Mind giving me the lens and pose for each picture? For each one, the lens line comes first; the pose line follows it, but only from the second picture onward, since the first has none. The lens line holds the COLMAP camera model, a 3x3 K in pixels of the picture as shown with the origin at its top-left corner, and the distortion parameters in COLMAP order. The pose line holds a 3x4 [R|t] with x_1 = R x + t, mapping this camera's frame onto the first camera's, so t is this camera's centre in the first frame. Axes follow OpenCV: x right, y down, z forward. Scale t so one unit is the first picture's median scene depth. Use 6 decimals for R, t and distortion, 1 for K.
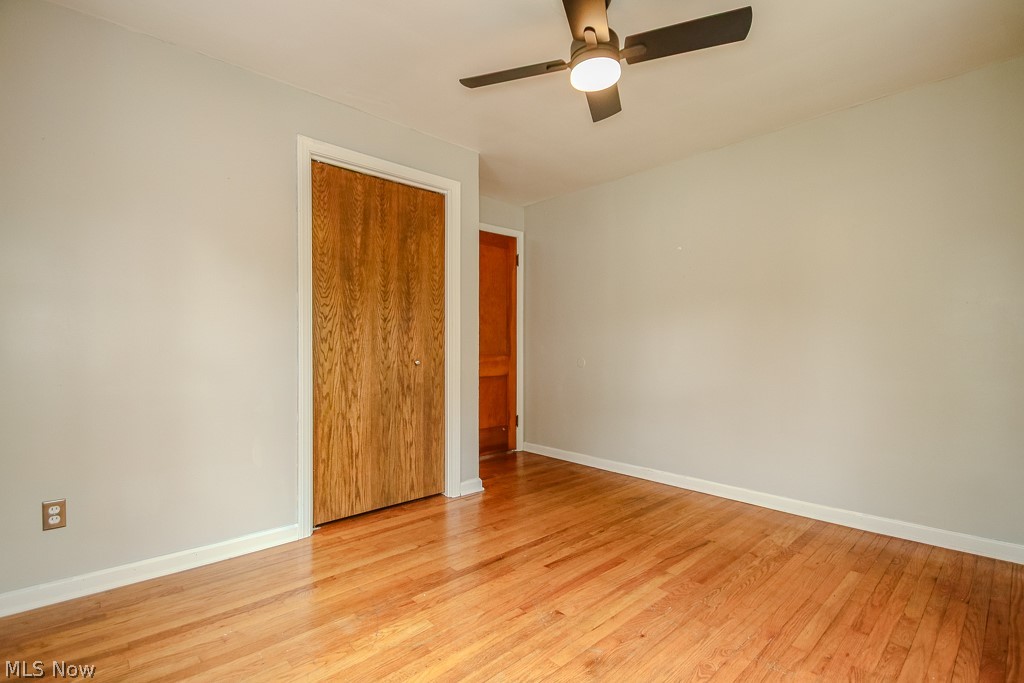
lens RADIAL K [[490.1, 0, 513.1], [0, 490.1, 317.5], [0, 0, 1]] dist [0.013079, -0.000740]
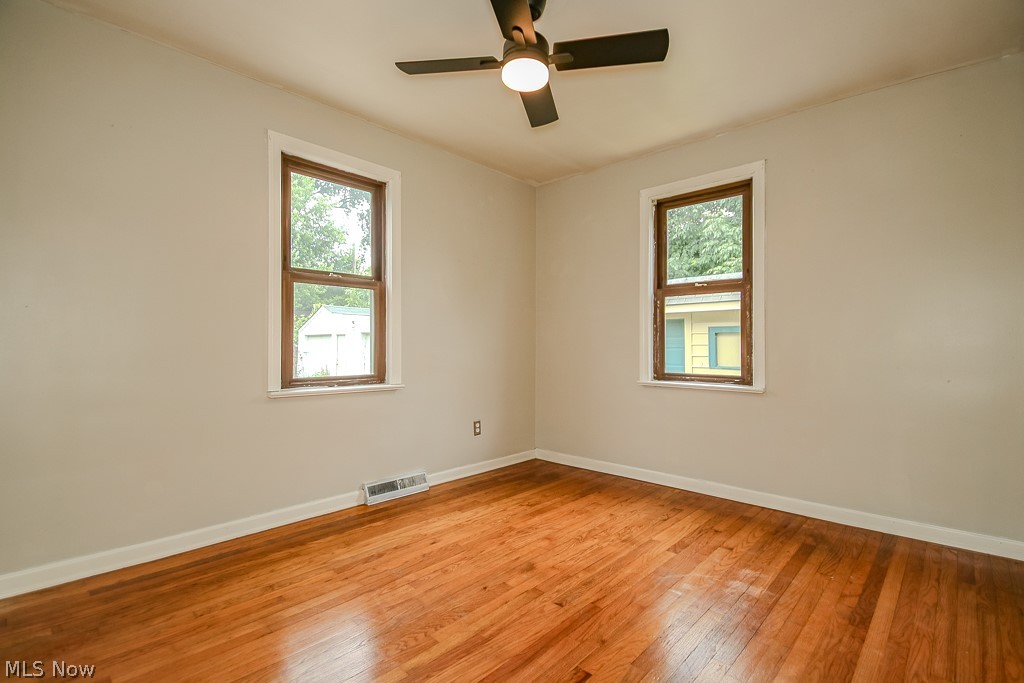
lens RADIAL K [[473.7, 0, 509.6], [0, 473.7, 346.0], [0, 0, 1]] dist [0.014523, -0.013980]
pose [[-0.998404, -0.004361, -0.056302, 0.196042], [-0.001625, 0.998820, -0.048546, 0.096943], [0.056447, -0.048377, -0.997233, 1.550351]]
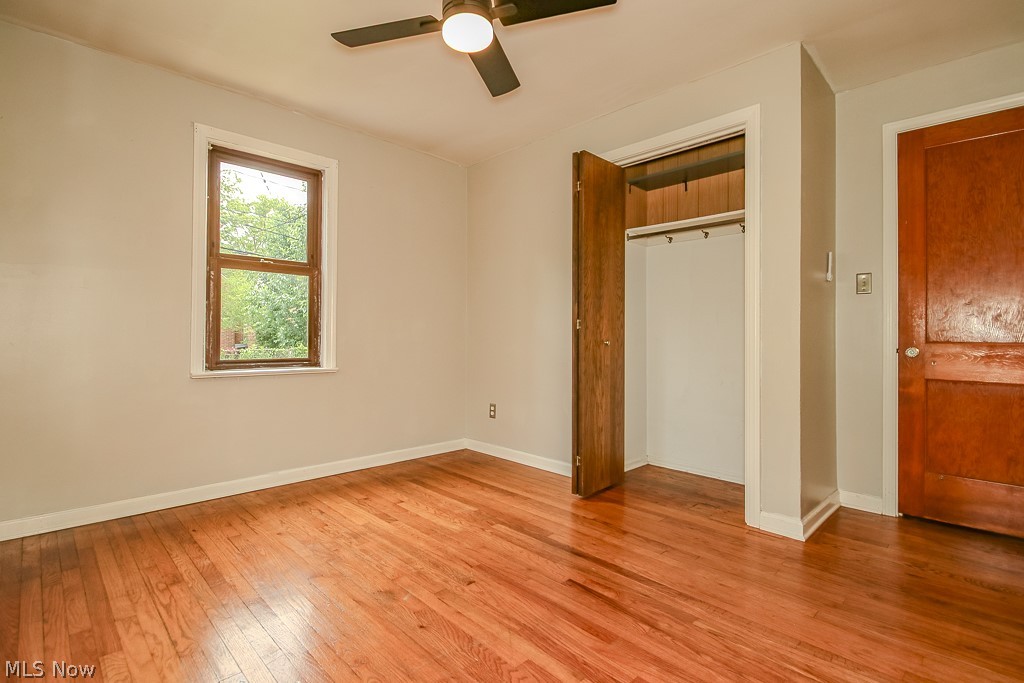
lens RADIAL K [[487.7, 0, 505.7], [0, 487.7, 331.4], [0, 0, 1]] dist [0.019910, -0.018683]
pose [[0.007812, -0.009497, -0.999924, 0.864673], [0.040346, 0.999144, -0.009174, 0.075332], [0.999155, -0.040272, 0.008188, 0.849689]]
